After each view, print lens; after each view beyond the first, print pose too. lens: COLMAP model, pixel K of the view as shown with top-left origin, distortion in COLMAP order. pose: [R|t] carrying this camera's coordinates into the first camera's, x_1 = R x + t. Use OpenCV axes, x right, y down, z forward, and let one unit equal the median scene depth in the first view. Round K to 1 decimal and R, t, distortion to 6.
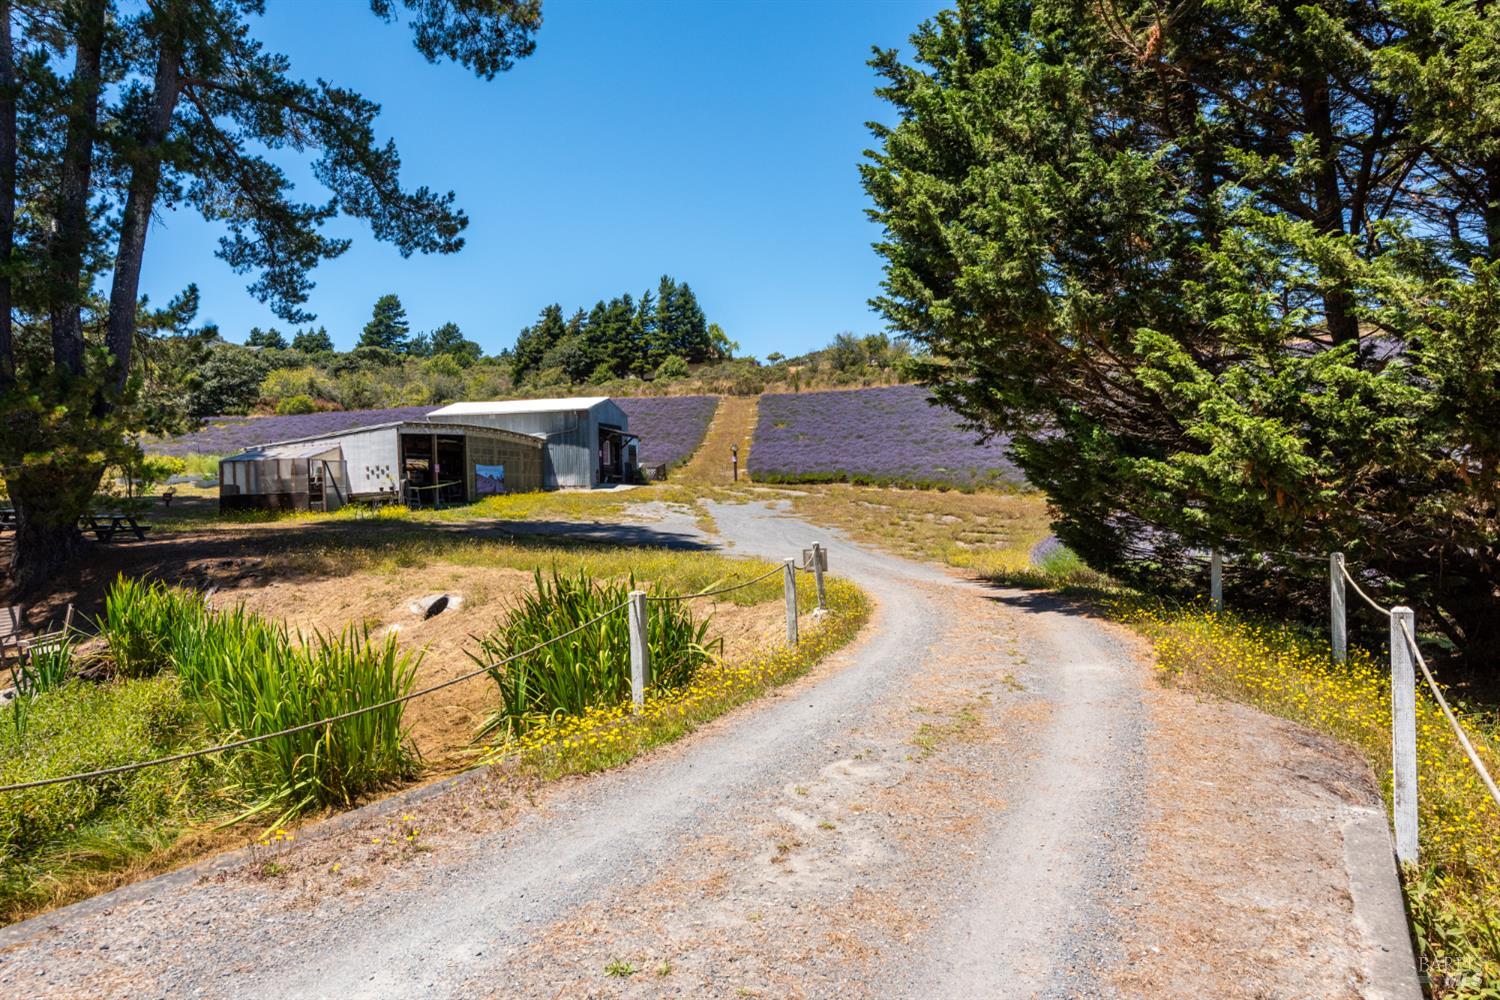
lens RADIAL K [[974.4, 0, 750.0], [0, 974.4, 500.0], [0, 0, 1]] dist [0.023952, -0.006454]
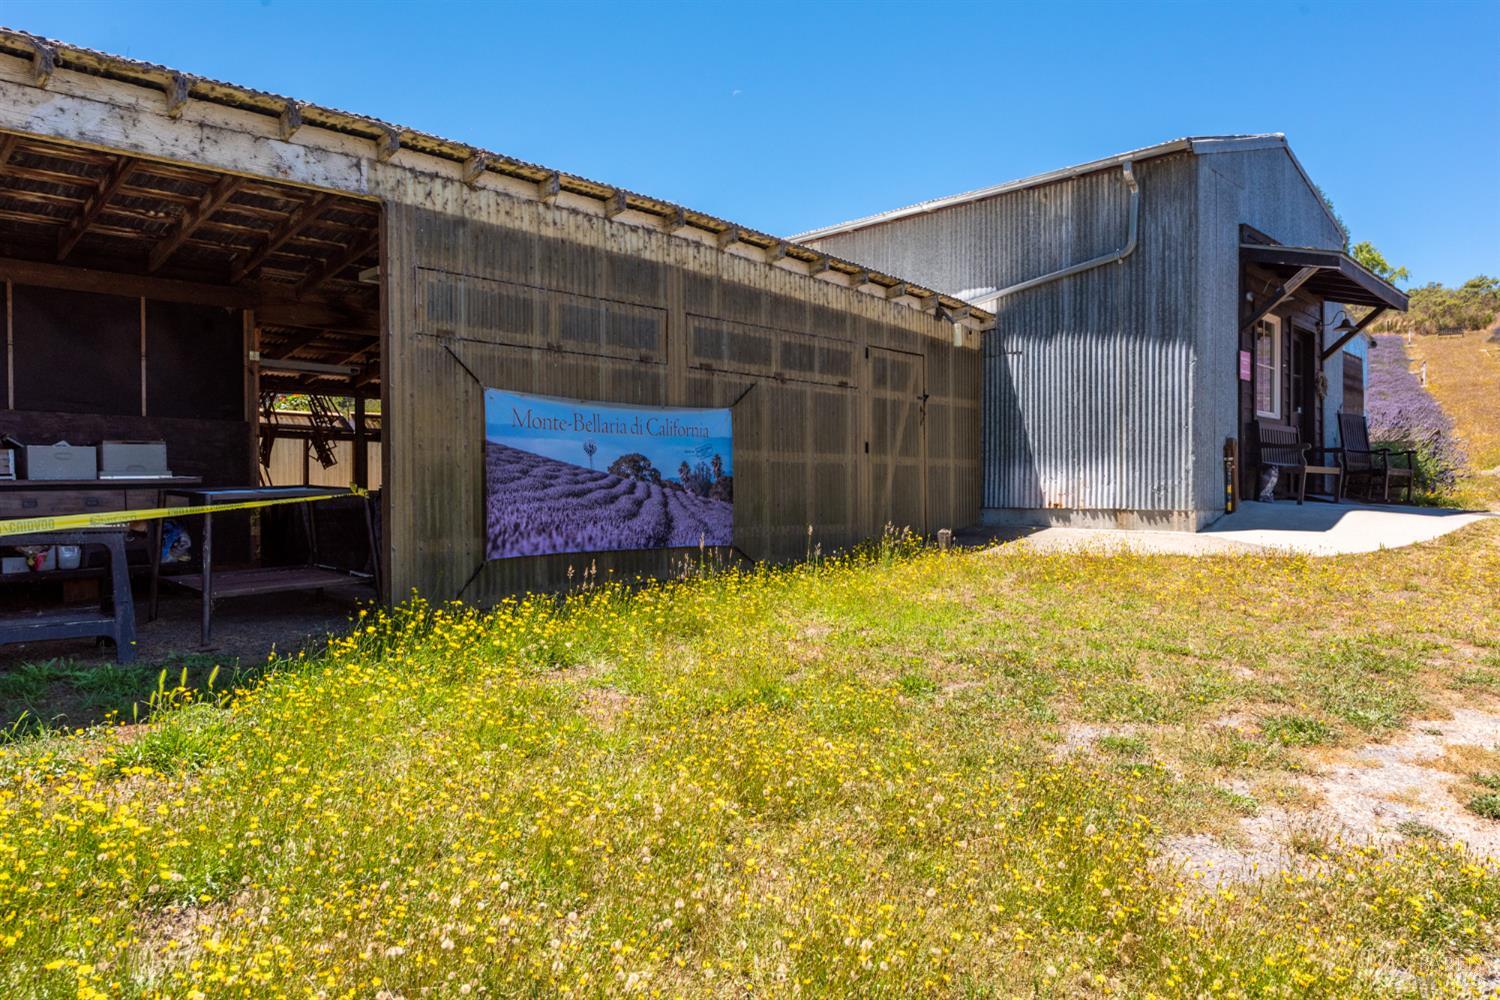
lens RADIAL K [[974.4, 0, 750.0], [0, 974.4, 500.0], [0, 0, 1]] dist [0.023952, -0.006454]
pose [[0.851782, 0.026267, -0.523237, -0.134300], [-0.023218, 0.999654, 0.012386, -0.017972], [0.523381, 0.001599, 0.852097, 0.765337]]
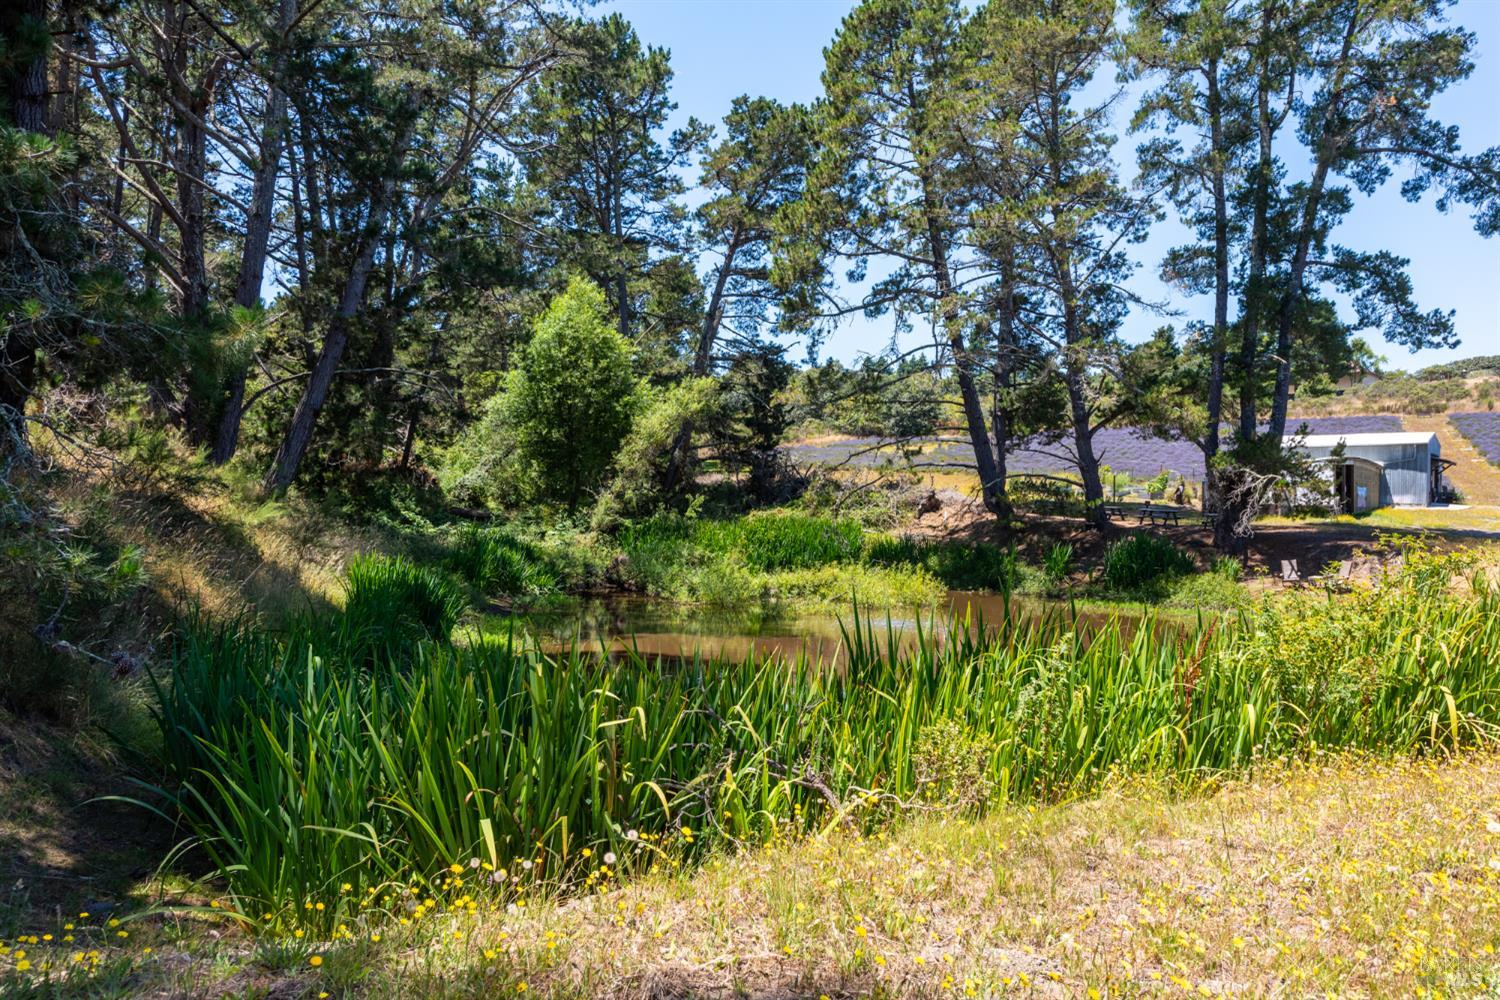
lens RADIAL K [[974.4, 0, 750.0], [0, 974.4, 500.0], [0, 0, 1]] dist [0.023952, -0.006454]
pose [[0.875266, 0.036802, -0.482240, -0.313133], [-0.040789, 0.999165, 0.002219, 0.012645], [0.481919, 0.017728, 0.876036, -0.522240]]
